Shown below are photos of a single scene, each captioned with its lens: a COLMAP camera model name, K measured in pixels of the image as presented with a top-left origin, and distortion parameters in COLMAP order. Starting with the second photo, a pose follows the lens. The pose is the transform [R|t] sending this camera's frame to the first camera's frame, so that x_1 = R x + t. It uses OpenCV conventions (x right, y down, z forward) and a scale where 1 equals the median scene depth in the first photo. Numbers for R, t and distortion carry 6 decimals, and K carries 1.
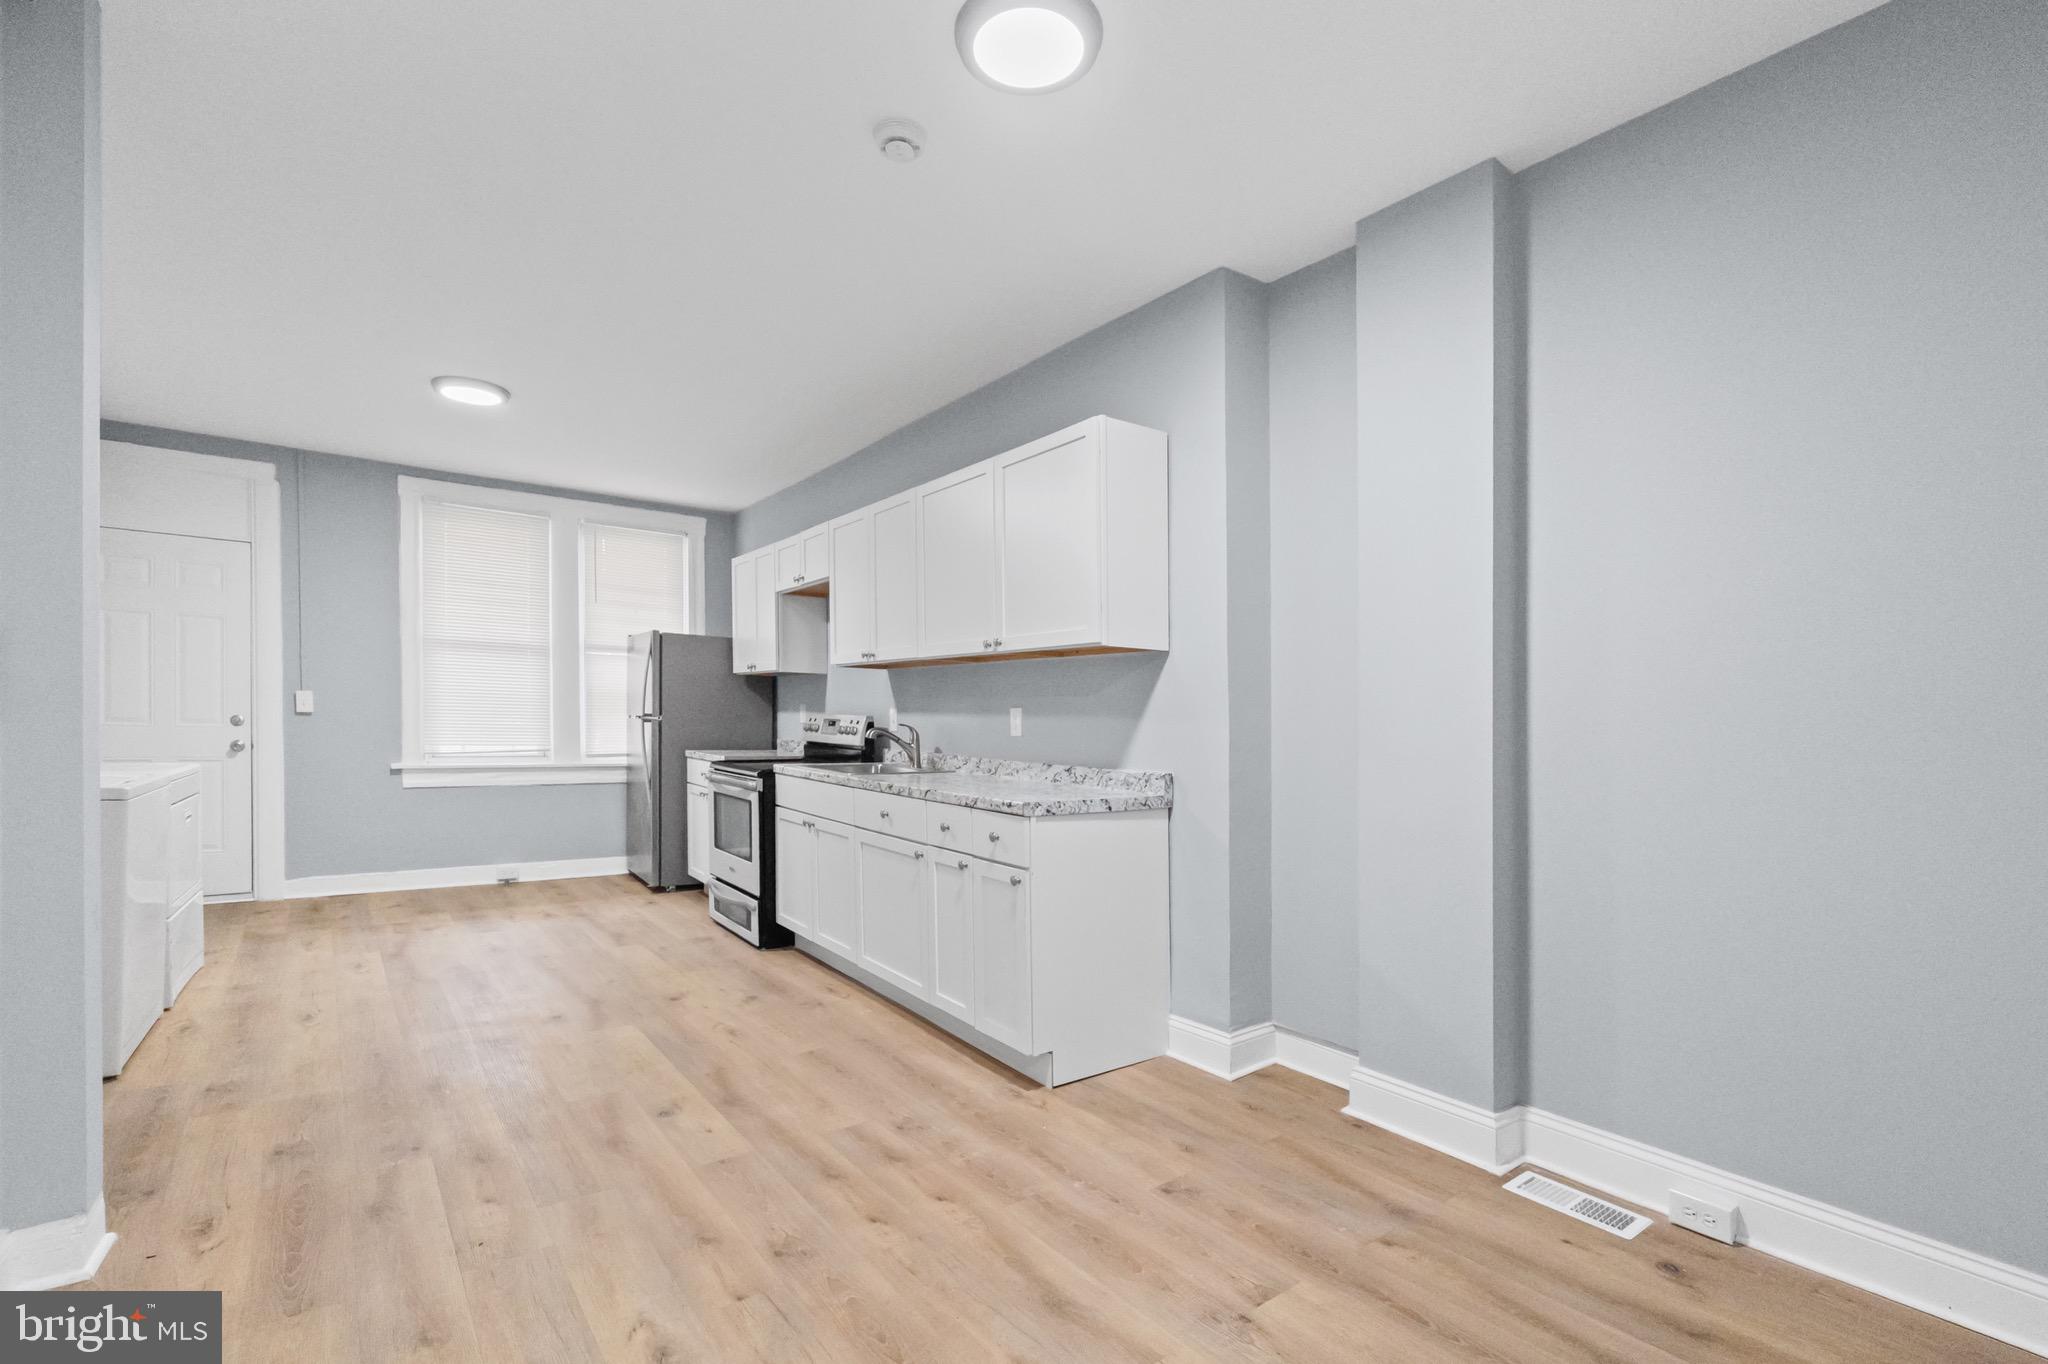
lens RADIAL K [[958.3, 0, 1021.7], [0, 958.3, 779.5], [0, 0, 1]] dist [-0.000544, 0.000253]
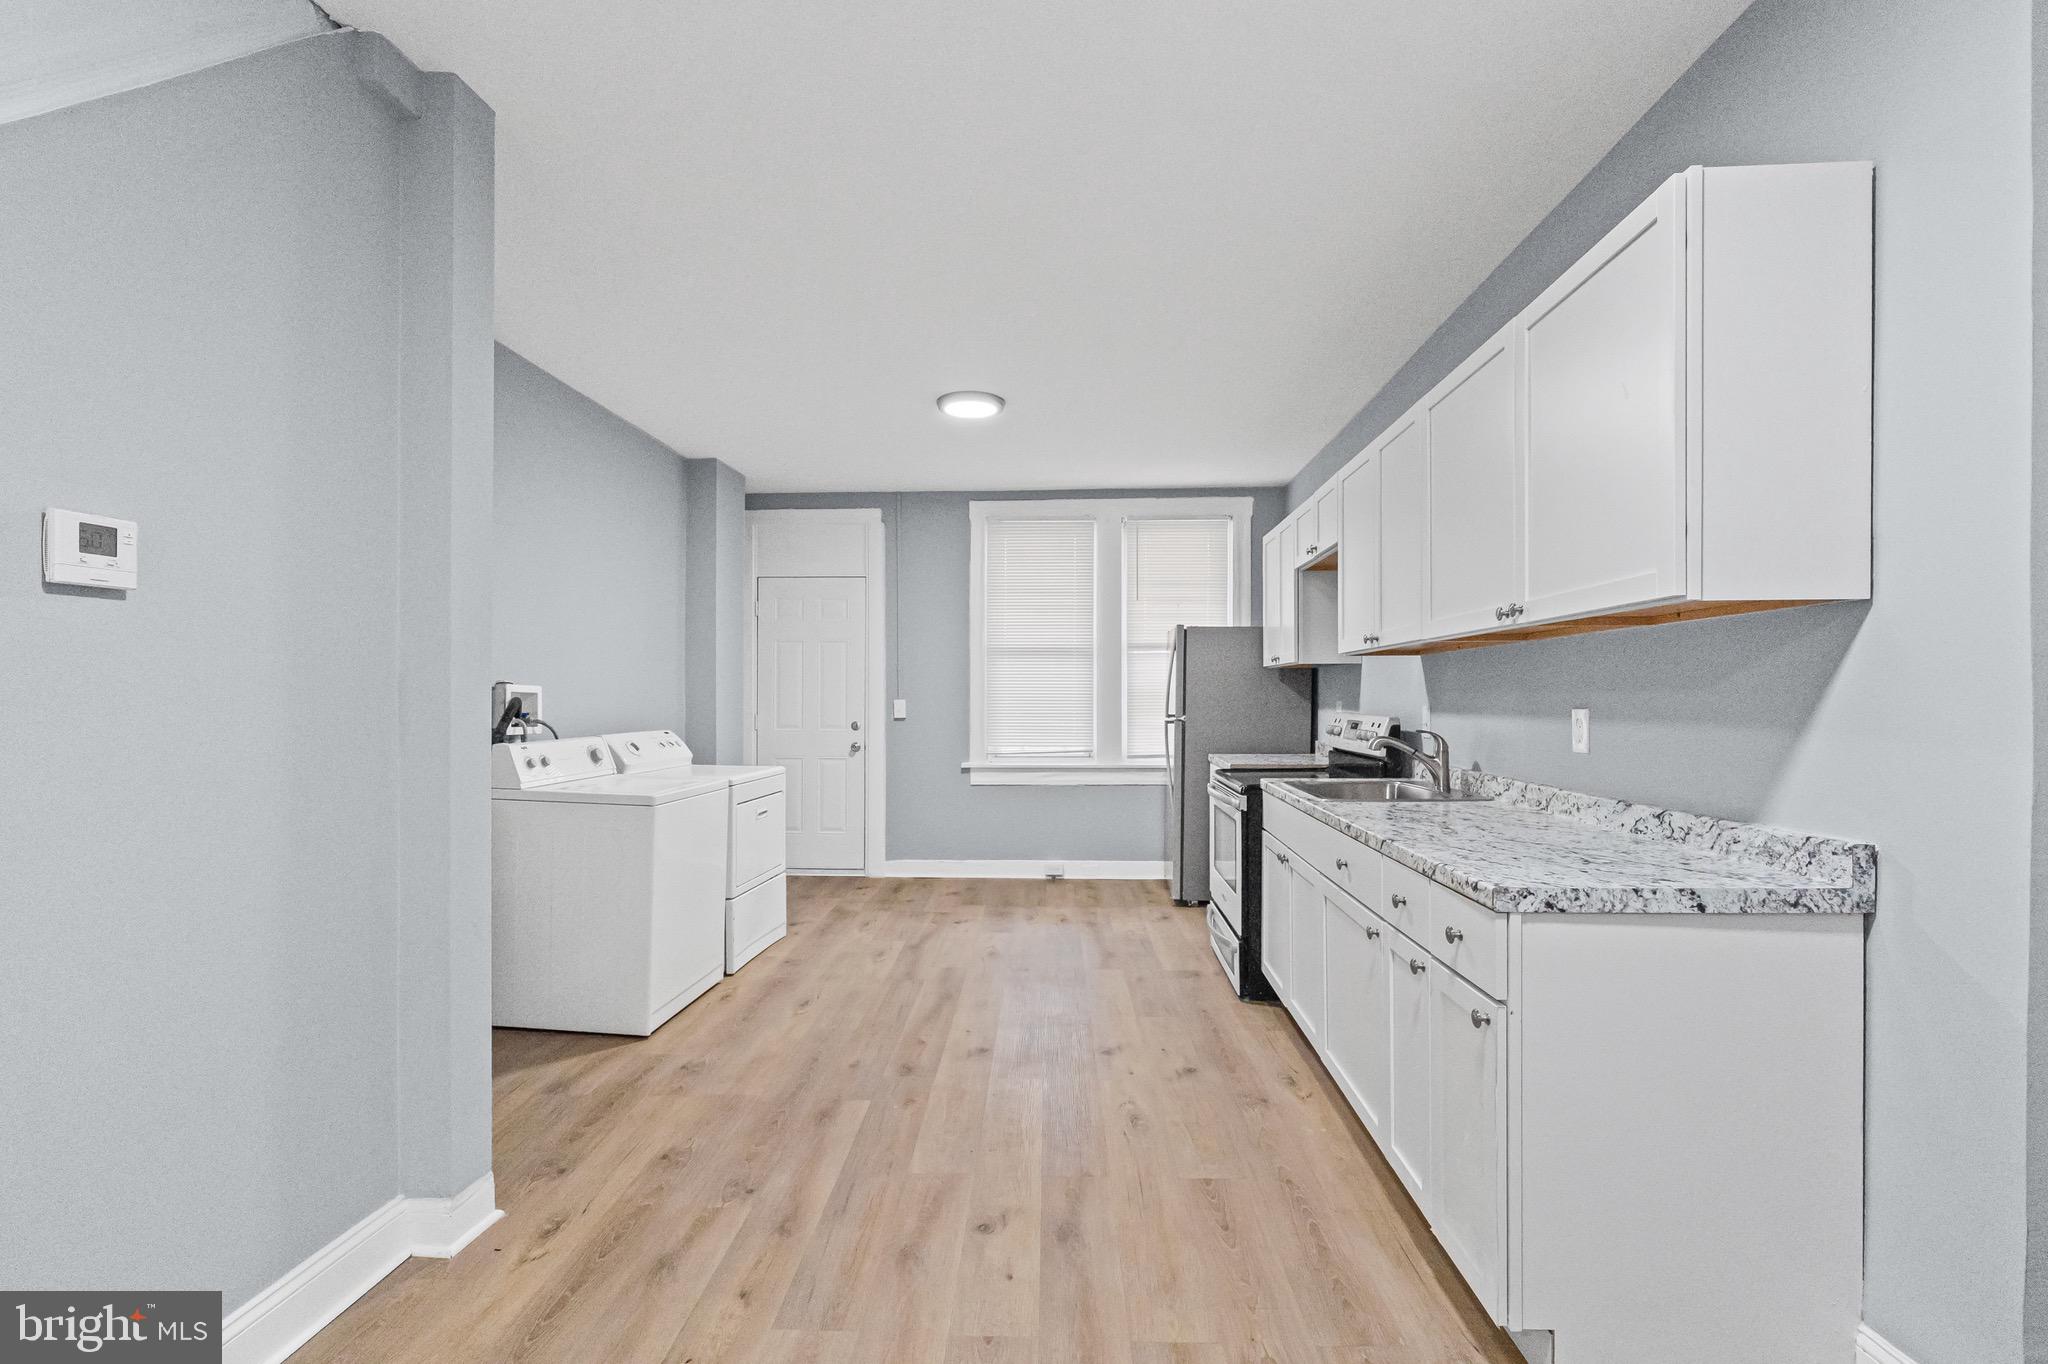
lens RADIAL K [[931.9, 0, 1006.0], [0, 931.9, 761.4], [0, 0, 1]] dist [-0.005609, -0.000229]
pose [[0.770904, 0.019769, -0.636644, 0.093838], [-0.021442, 0.999757, 0.005081, -0.034645], [0.636590, 0.009734, 0.771141, 0.279897]]
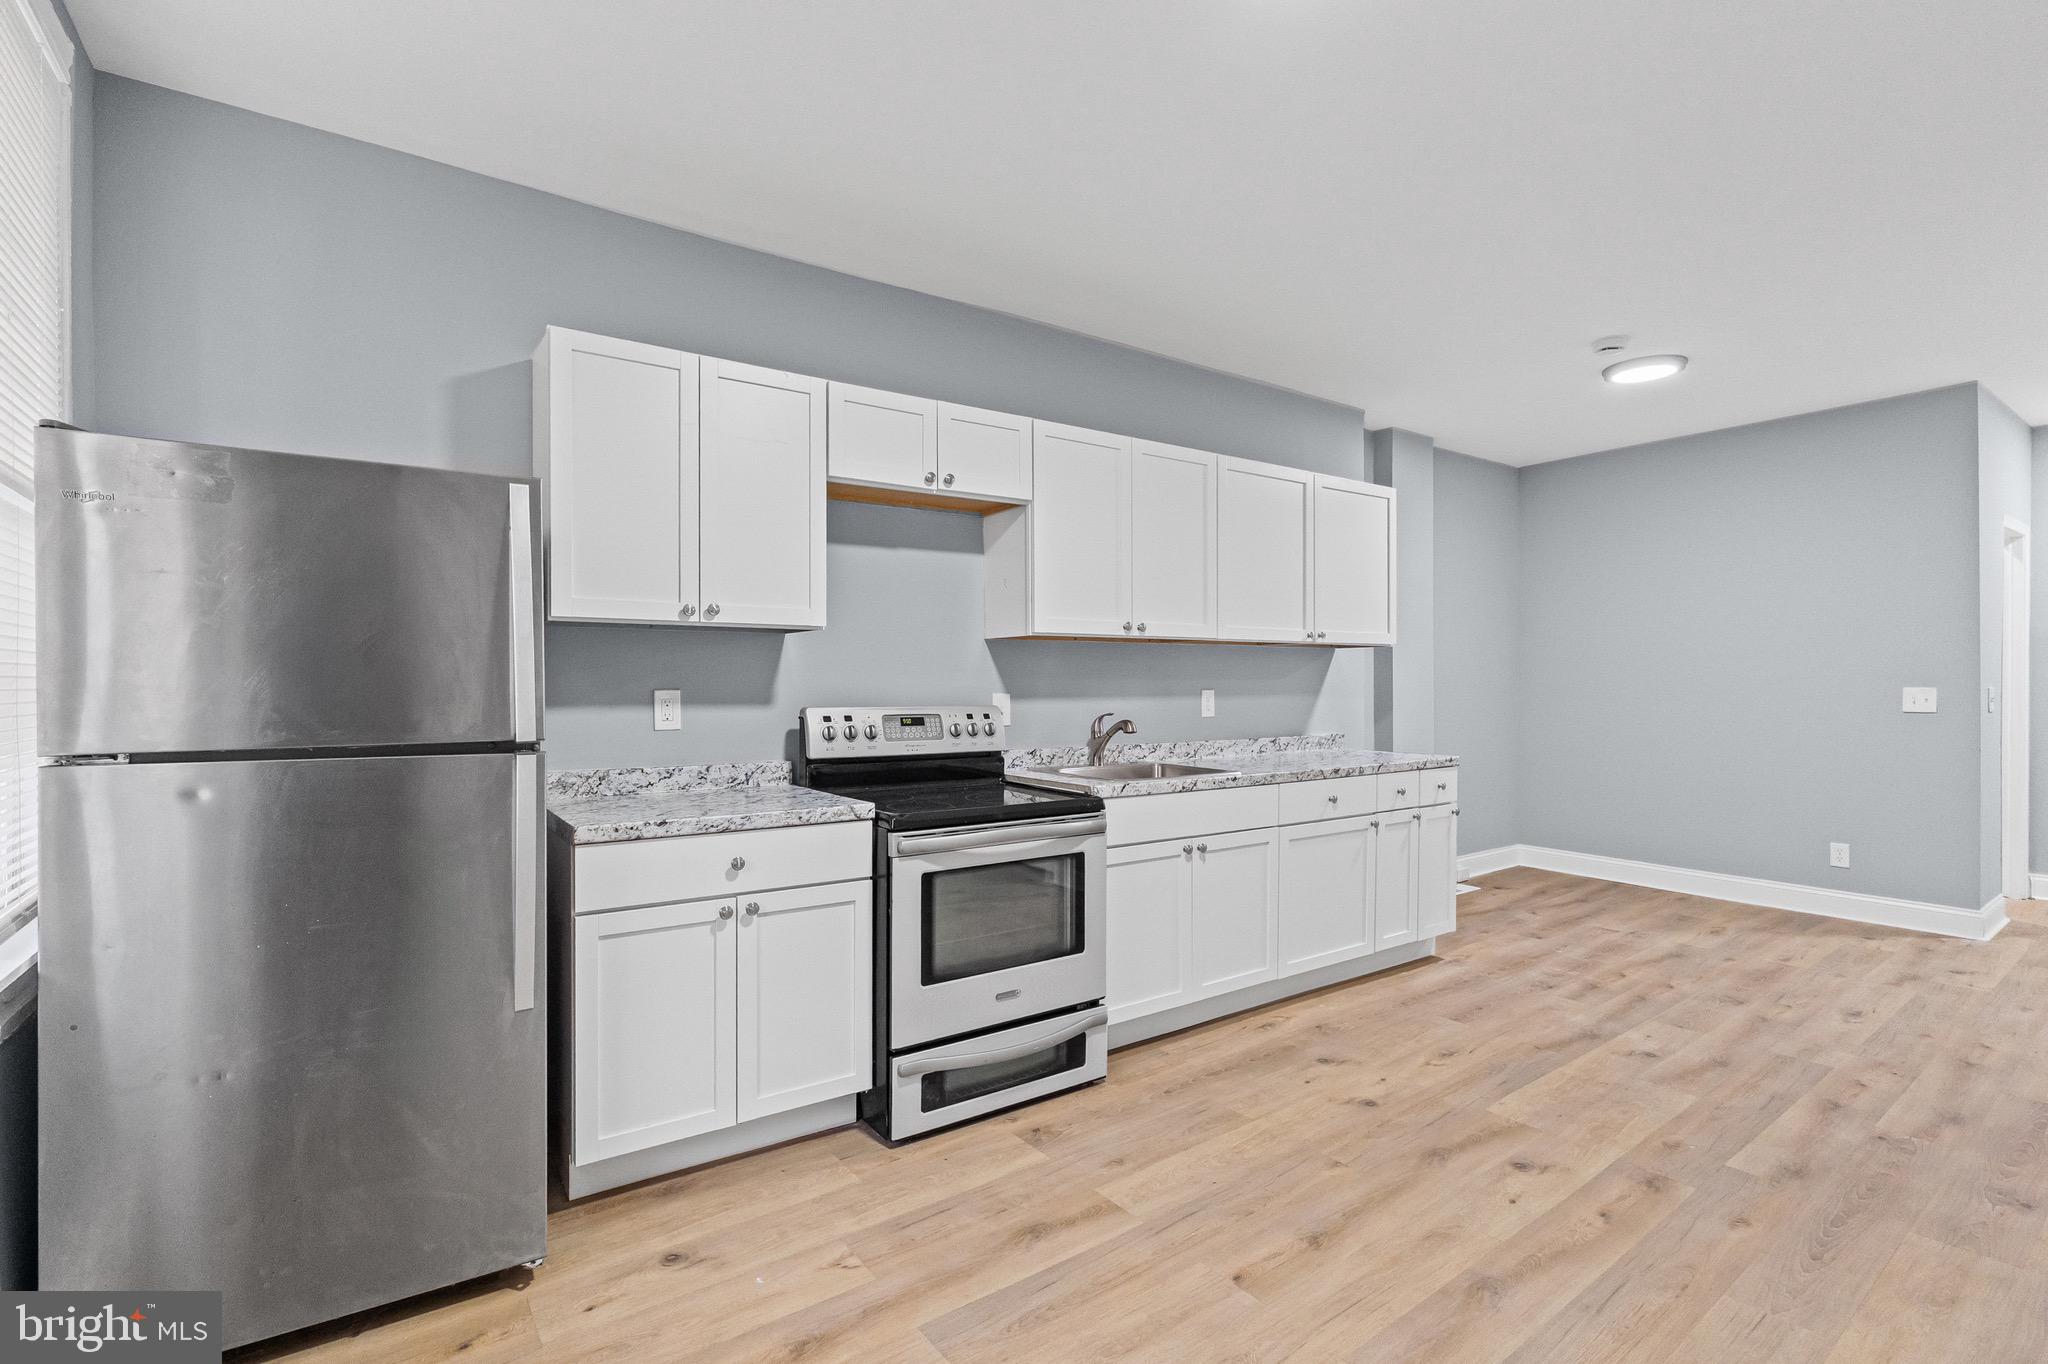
lens RADIAL K [[917.0, 0, 1049.3], [0, 917.0, 701.5], [0, 0, 1]] dist [-0.003445, 0.000987]
pose [[-0.012558, -0.040256, 0.999110, -1.003193], [0.066753, 0.996926, 0.041007, -0.114823], [-0.997690, 0.067209, -0.009832, 1.184478]]
